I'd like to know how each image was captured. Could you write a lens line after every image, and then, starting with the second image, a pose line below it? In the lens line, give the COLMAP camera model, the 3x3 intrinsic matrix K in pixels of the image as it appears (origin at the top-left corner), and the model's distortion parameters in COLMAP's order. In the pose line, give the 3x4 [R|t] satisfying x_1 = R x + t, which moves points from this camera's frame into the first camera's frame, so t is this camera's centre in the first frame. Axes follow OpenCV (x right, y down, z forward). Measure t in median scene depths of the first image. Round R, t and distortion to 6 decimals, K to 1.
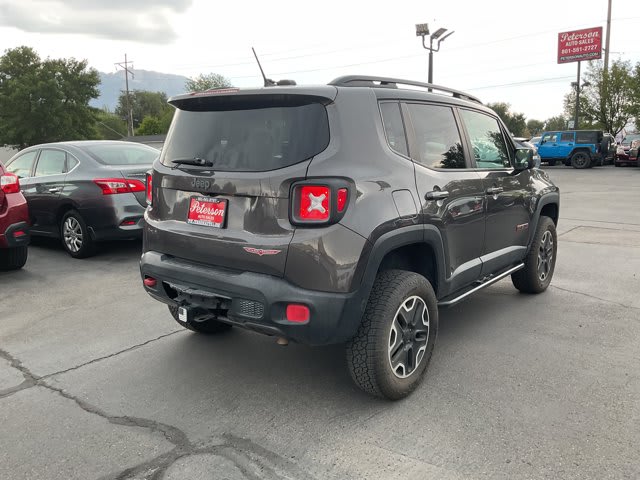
lens RADIAL K [[532.5, 0, 321.9], [0, 532.5, 244.1], [0, 0, 1]] dist [0.046147, -0.085165]
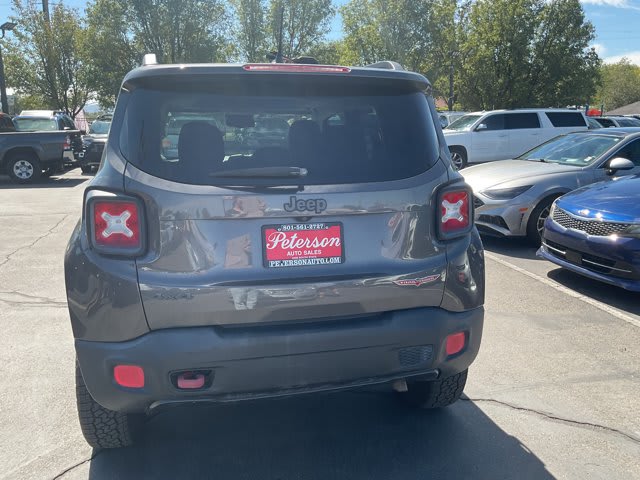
lens RADIAL K [[532.5, 0, 321.9], [0, 532.5, 244.1], [0, 0, 1]] dist [0.046147, -0.085165]
pose [[0.625276, -0.163230, 0.763142, -0.706416], [0.150631, 0.984736, 0.087208, -0.115007], [-0.765729, 0.060424, 0.640319, 0.539203]]
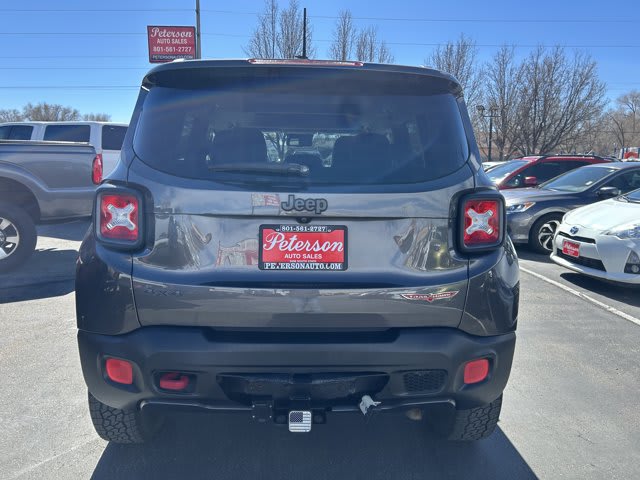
lens RADIAL K [[469.6, 0, 320.0], [0, 469.6, 240.0], [0, 0, 1]] dist [0.054497, -0.001758]
pose [[0.762097, -0.087589, 0.641511, -0.549625], [0.105588, 0.994356, 0.010330, -0.071977], [-0.638796, 0.059863, 0.767044, 0.548309]]
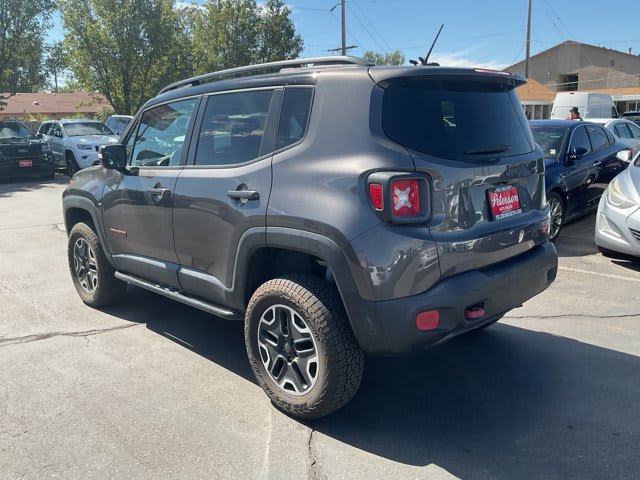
lens RADIAL K [[532.5, 0, 321.9], [0, 532.5, 244.1], [0, 0, 1]] dist [0.046147, -0.085165]
pose [[0.123552, -0.210890, 0.969670, -1.148282], [0.217701, 0.959113, 0.180856, -0.223016], [-0.968164, 0.188753, 0.164411, 1.148218]]
